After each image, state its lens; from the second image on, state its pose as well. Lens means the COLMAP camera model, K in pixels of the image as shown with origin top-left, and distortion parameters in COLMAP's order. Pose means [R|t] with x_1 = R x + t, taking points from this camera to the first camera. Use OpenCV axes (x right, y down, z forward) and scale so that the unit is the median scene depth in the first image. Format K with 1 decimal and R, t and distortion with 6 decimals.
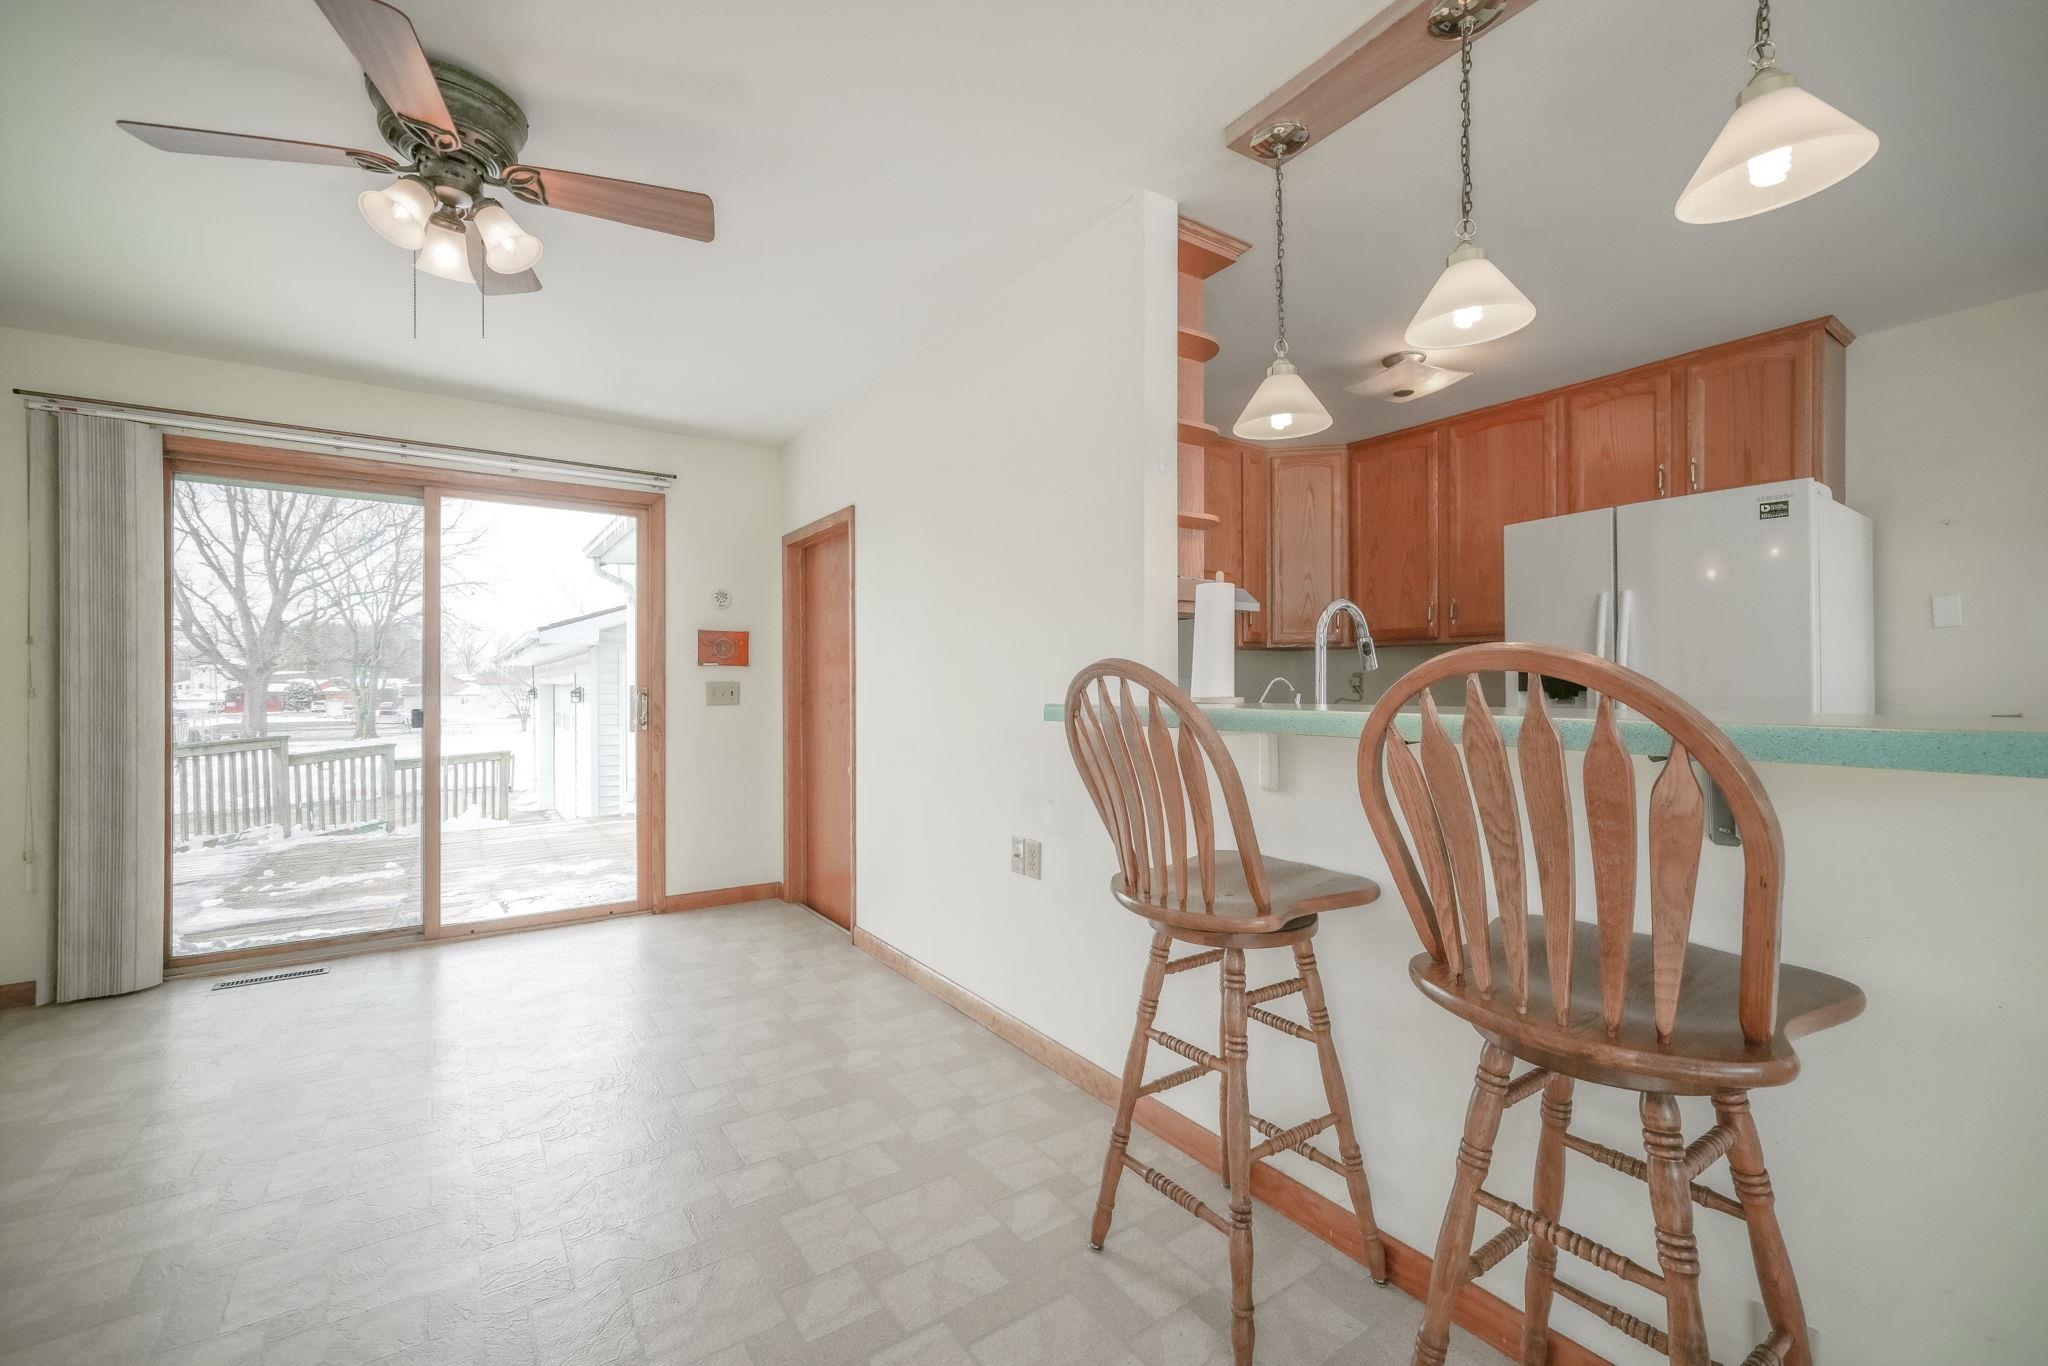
lens RADIAL K [[845.9, 0, 1057.0], [0, 845.9, 682.5], [0, 0, 1]] dist [0.021960, -0.000027]
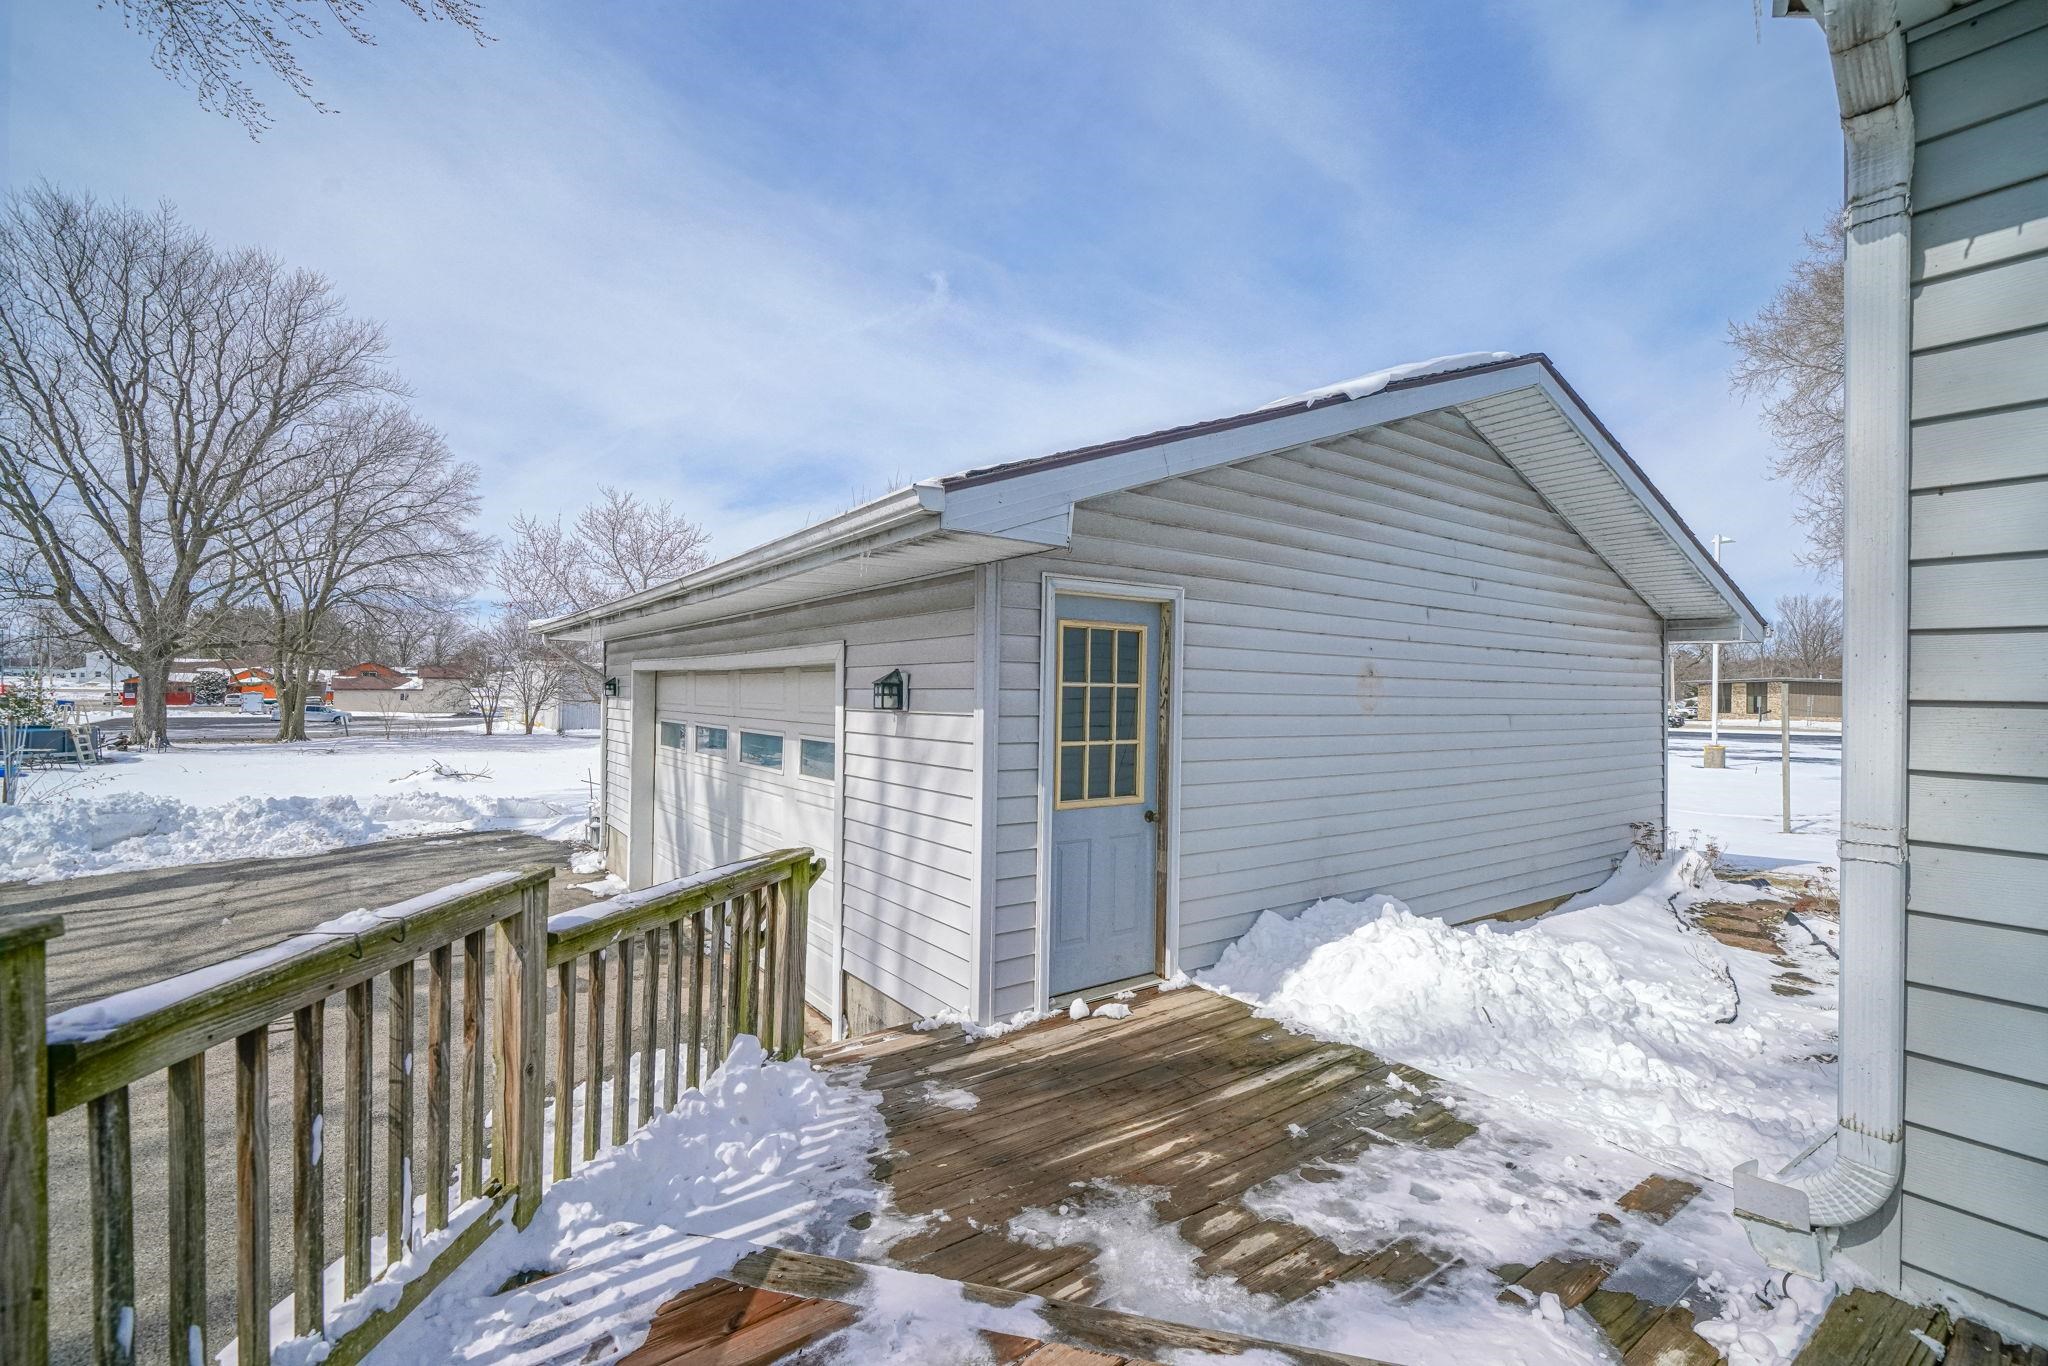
lens RADIAL K [[813.1, 0, 1016.9], [0, 813.1, 685.2], [0, 0, 1]] dist [-0.001333, 0.000051]
pose [[0.998190, 0.016660, 0.057785, -0.176915], [-0.016478, 0.999858, -0.003629, 0.004298], [-0.057837, 0.002670, 0.998322, 0.205076]]
